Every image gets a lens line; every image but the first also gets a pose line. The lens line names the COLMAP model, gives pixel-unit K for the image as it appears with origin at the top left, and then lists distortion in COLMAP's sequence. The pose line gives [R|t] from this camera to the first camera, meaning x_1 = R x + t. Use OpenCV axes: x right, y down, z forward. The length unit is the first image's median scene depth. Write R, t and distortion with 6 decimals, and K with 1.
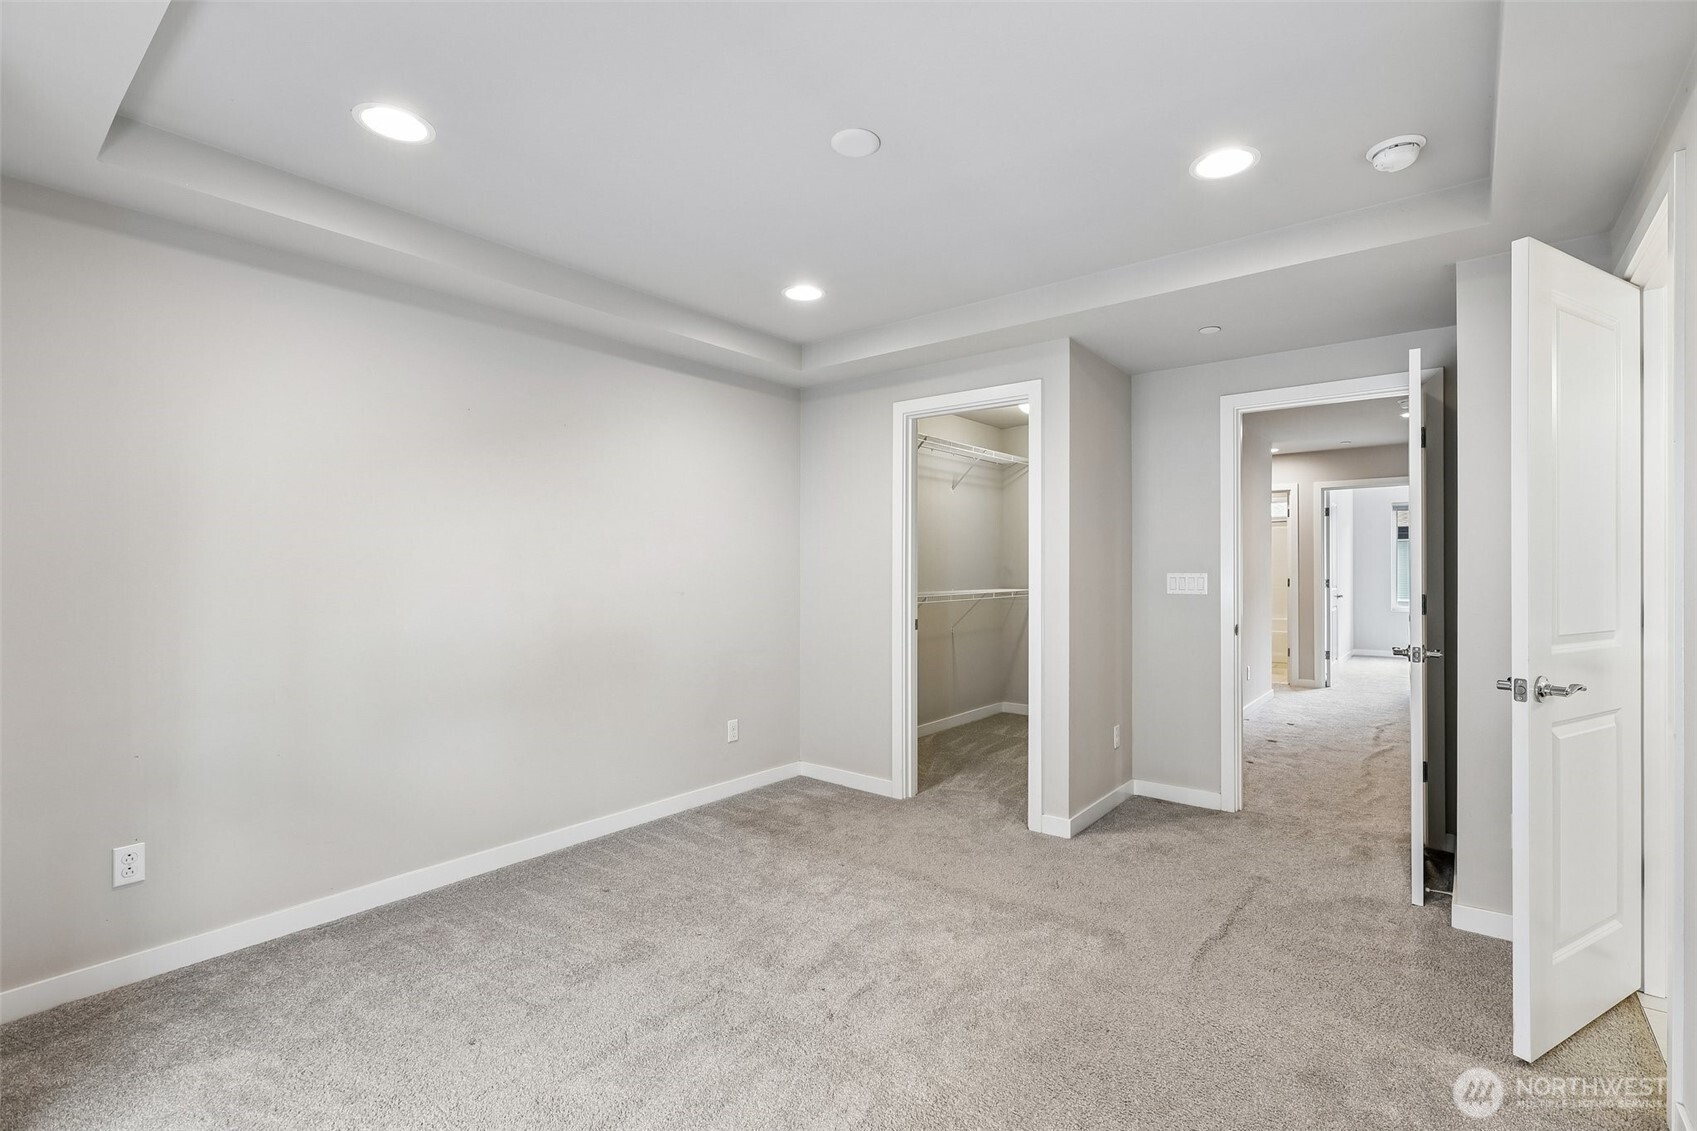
lens RADIAL K [[767.2, 0, 854.0], [0, 767.2, 561.0], [0, 0, 1]] dist [-0.001163, 0.000658]
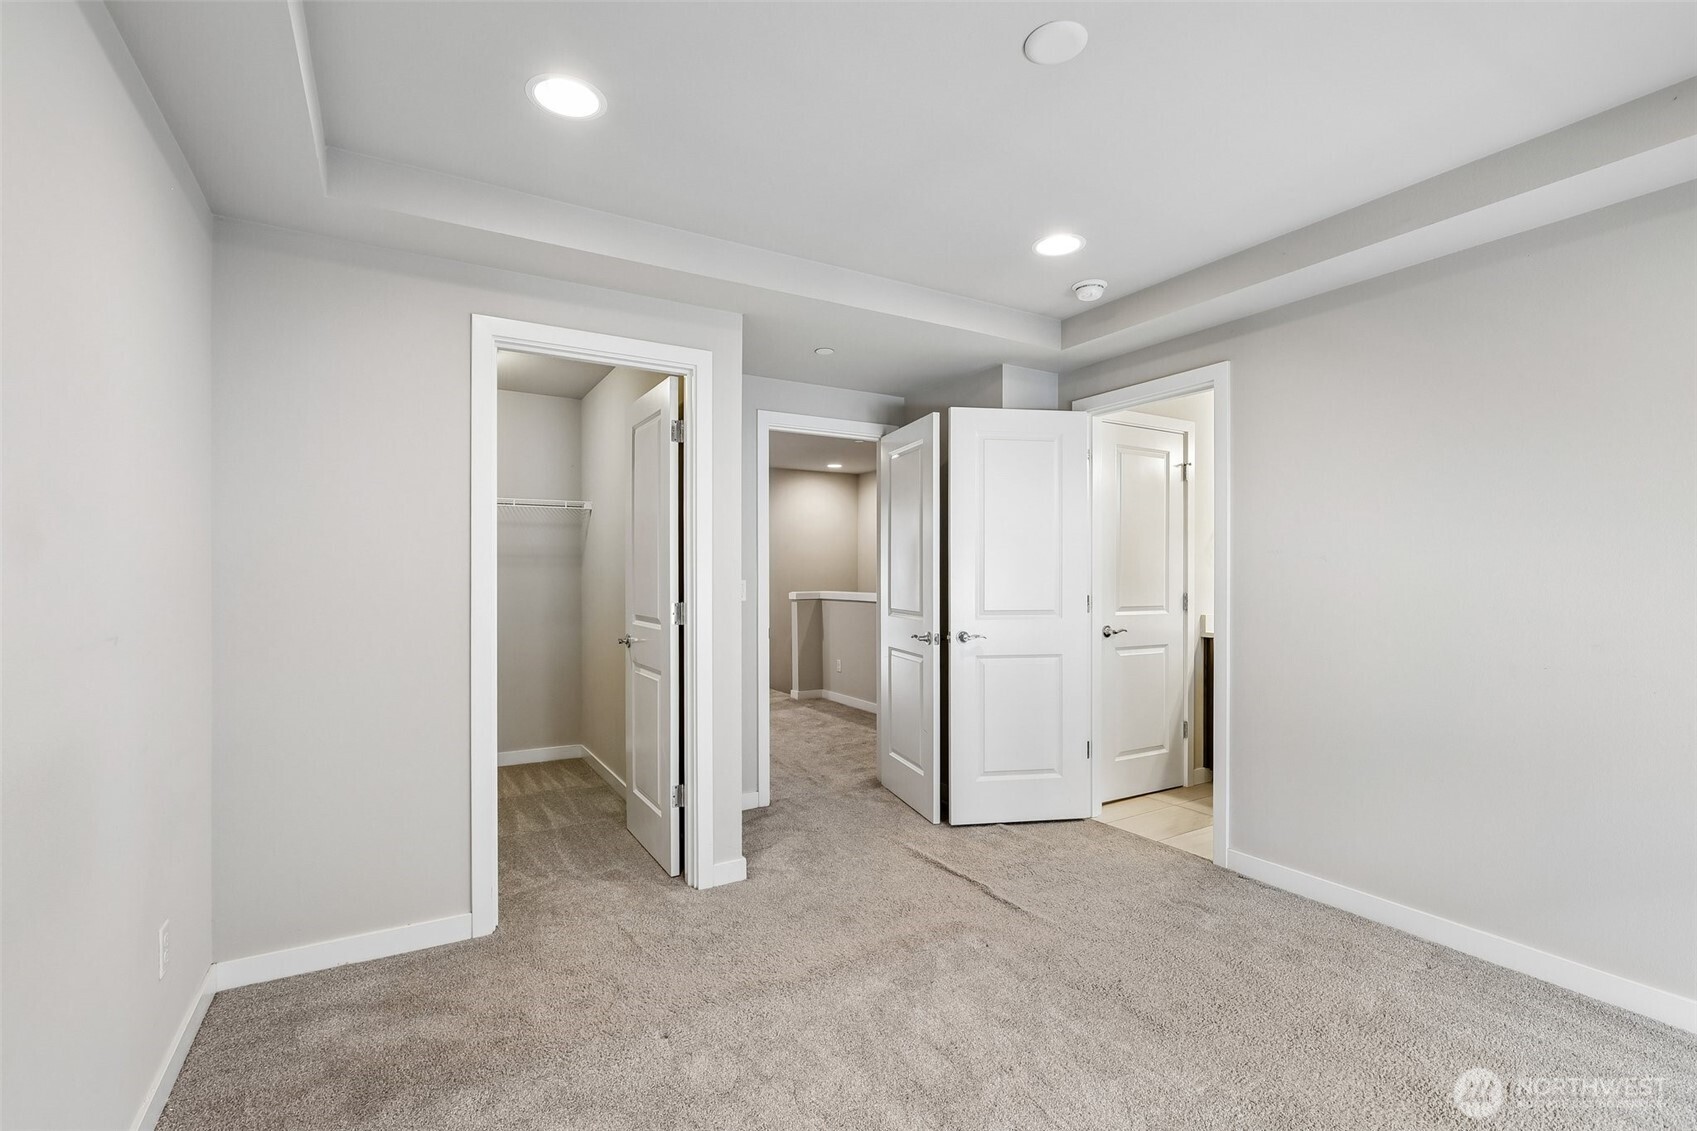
lens RADIAL K [[767.2, 0, 854.0], [0, 767.2, 561.0], [0, 0, 1]] dist [-0.001163, 0.000658]
pose [[0.350327, 0.022314, 0.936362, -0.504566], [-0.005125, 0.999747, -0.021906, 0.014111], [-0.936613, 0.002875, 0.350353, 0.565549]]
